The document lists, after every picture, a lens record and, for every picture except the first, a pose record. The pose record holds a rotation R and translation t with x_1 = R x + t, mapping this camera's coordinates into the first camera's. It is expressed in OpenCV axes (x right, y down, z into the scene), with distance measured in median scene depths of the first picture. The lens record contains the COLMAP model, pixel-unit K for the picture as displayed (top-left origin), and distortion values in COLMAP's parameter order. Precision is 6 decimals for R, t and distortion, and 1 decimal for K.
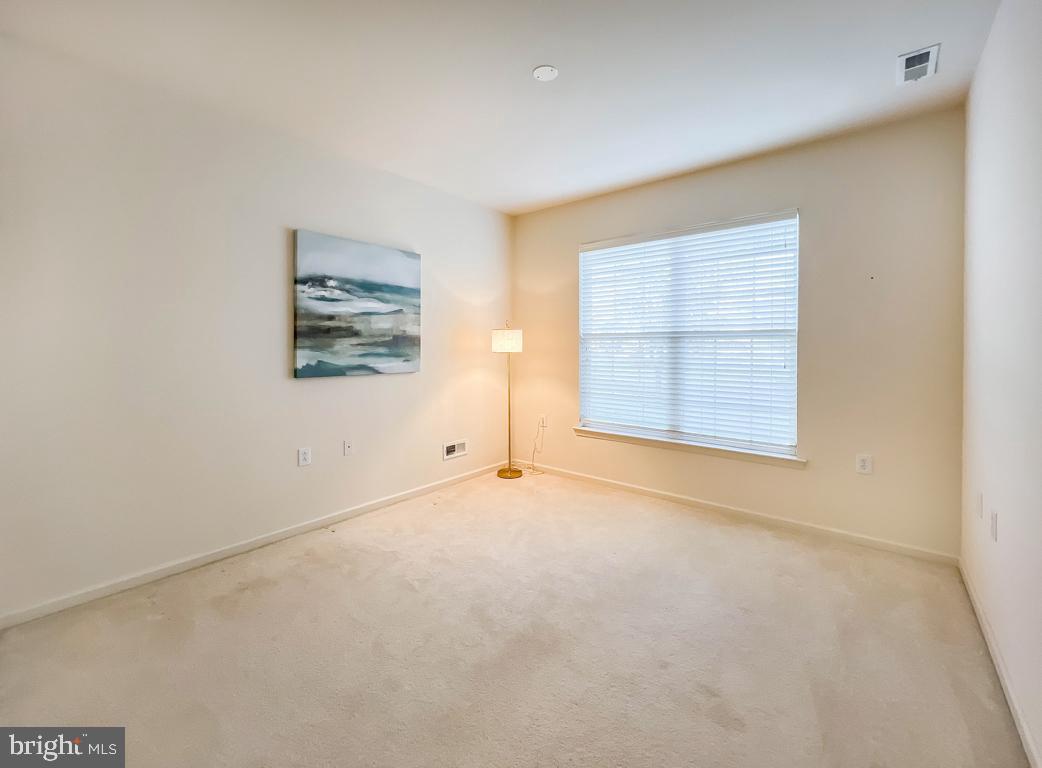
lens RADIAL K [[432.5, 0, 523.7], [0, 432.5, 374.9], [0, 0, 1]] dist [0.002252, 0.000250]
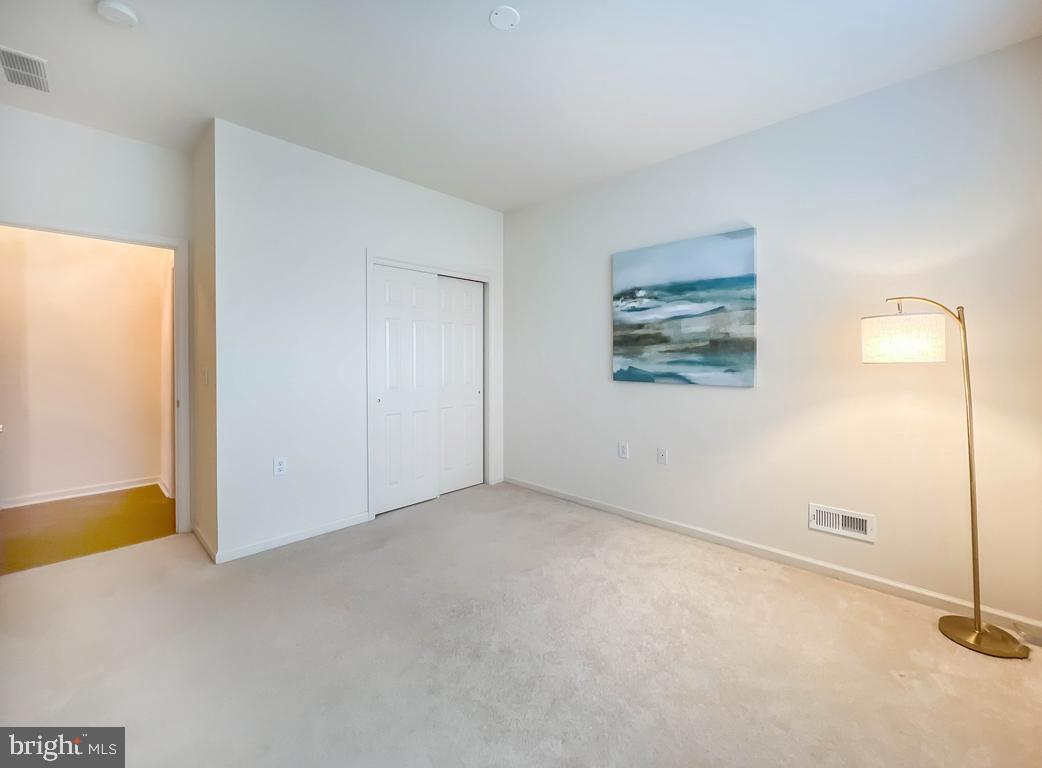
lens RADIAL K [[432.5, 0, 523.1], [0, 432.5, 379.3], [0, 0, 1]] dist [0.002252, 0.000250]
pose [[-0.071350, 0.051677, -0.996112, 0.590082], [-0.064331, 0.996339, 0.056297, -0.041432], [0.995375, 0.068097, -0.067764, 0.741815]]
